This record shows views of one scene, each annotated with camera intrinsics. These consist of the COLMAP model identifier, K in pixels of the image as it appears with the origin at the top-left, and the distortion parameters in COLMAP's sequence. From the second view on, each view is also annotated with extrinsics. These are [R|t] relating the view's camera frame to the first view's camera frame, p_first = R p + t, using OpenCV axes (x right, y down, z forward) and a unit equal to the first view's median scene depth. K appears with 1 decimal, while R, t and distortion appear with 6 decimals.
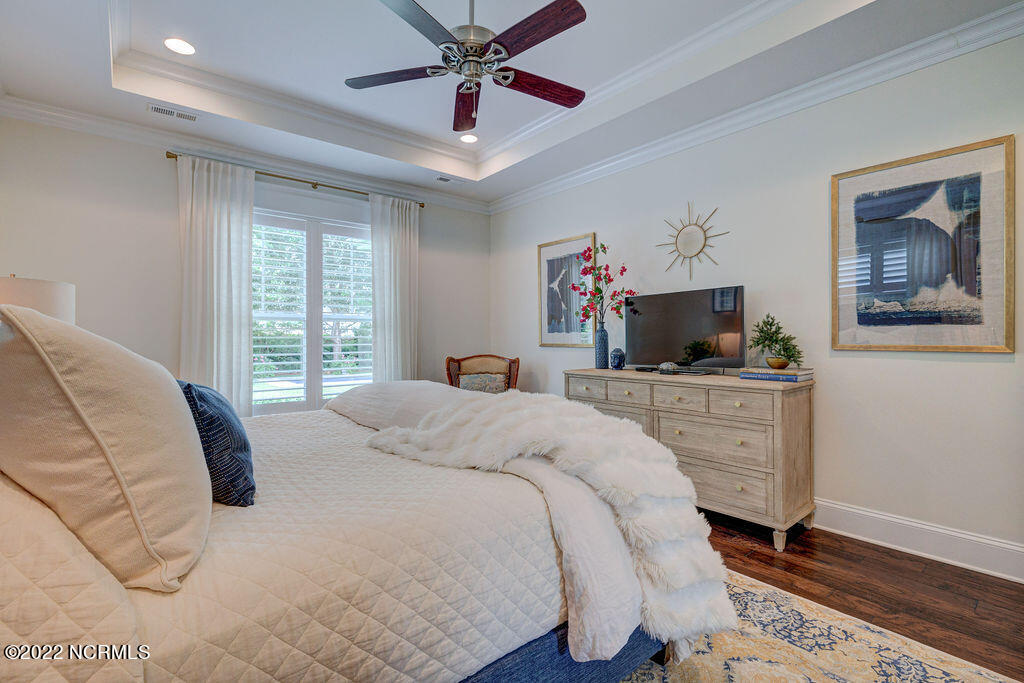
lens RADIAL K [[475.7, 0, 506.0], [0, 475.7, 340.1], [0, 0, 1]] dist [0.009037, -0.000571]
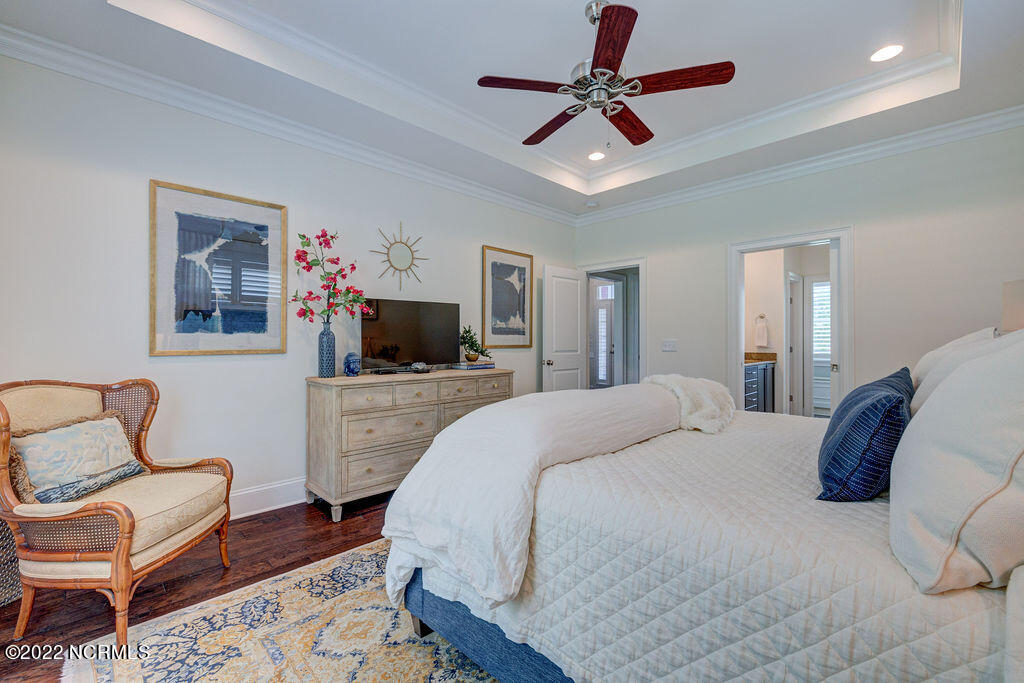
lens RADIAL K [[433.4, 0, 504.4], [0, 433.4, 338.6], [0, 0, 1]] dist [-0.000558, -0.000156]
pose [[-0.087823, 0.011134, 0.996074, -0.634756], [0.007058, 0.999919, -0.010555, 0.001908], [-0.996111, 0.006103, -0.087894, 0.802522]]
